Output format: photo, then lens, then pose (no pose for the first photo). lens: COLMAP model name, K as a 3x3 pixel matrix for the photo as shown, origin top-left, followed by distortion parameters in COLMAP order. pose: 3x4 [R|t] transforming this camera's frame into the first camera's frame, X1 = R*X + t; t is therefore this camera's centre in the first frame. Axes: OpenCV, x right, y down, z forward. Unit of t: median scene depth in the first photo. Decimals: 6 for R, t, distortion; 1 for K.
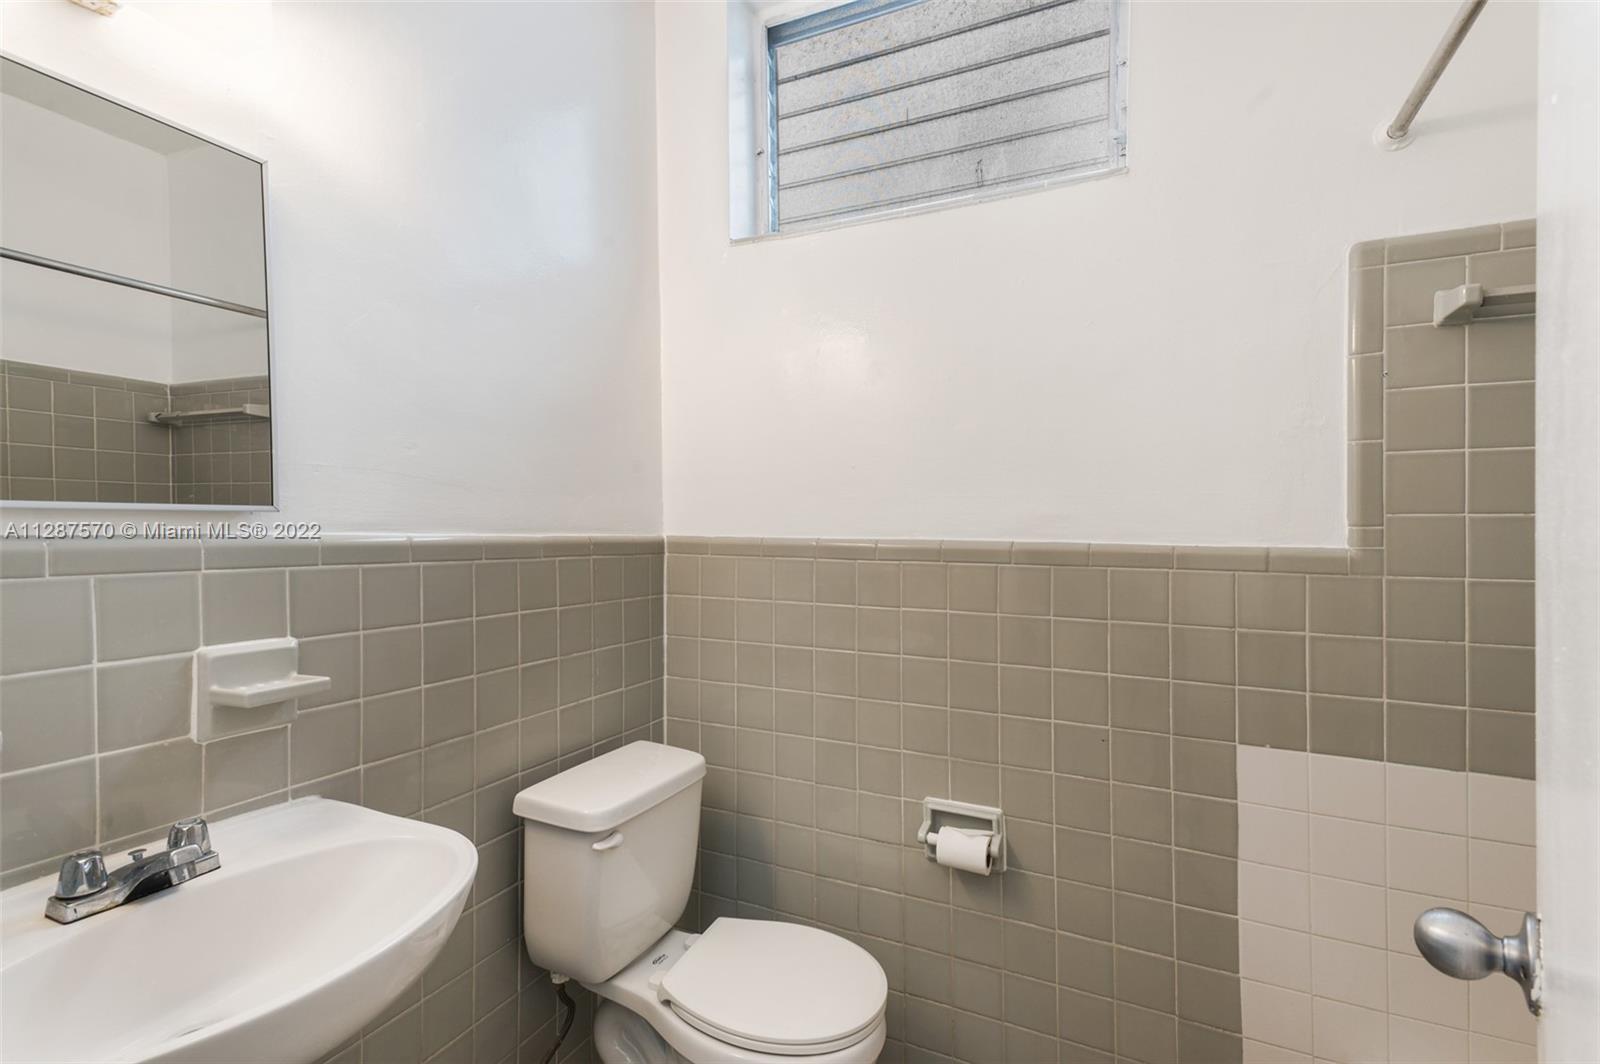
lens RADIAL K [[732.1, 0, 789.8], [0, 732.1, 532.4], [0, 0, 1]] dist [-0.002578, -0.000530]
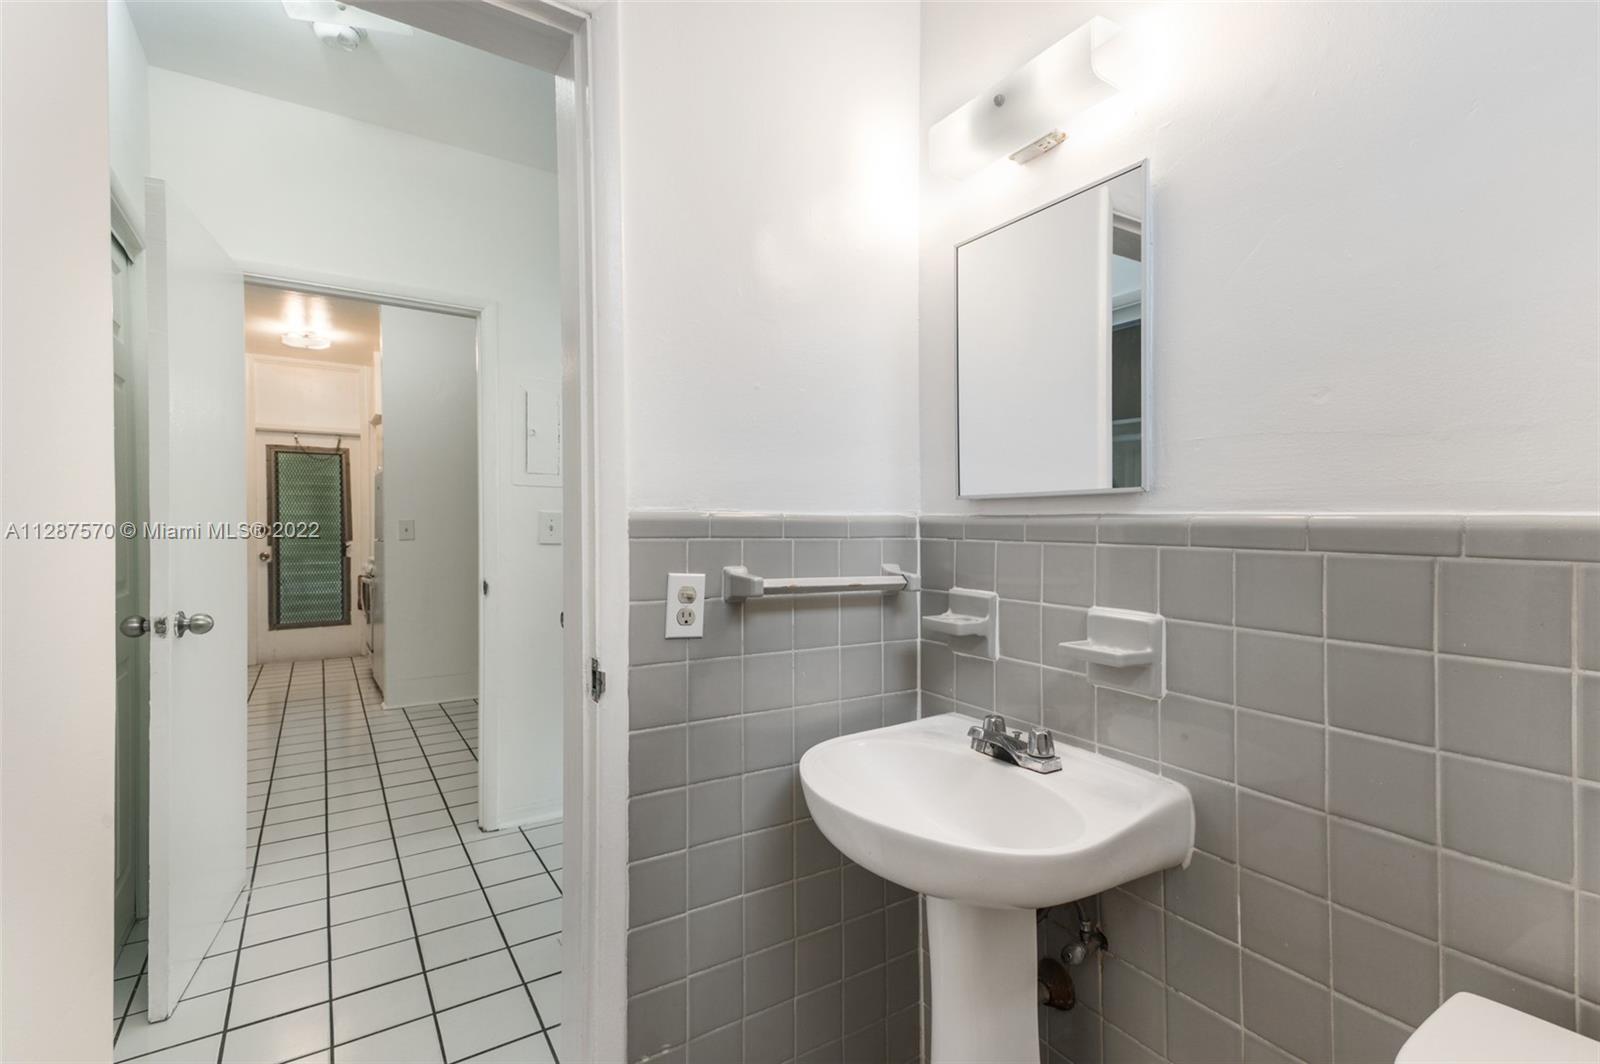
lens RADIAL K [[732.1, 0, 802.6], [0, 732.1, 529.3], [0, 0, 1]] dist [-0.002578, -0.000530]
pose [[-0.537006, 0.011804, -0.843496, 0.425596], [-0.001231, 0.999890, 0.014776, 0.010099], [0.843578, 0.008973, -0.536932, 1.092781]]
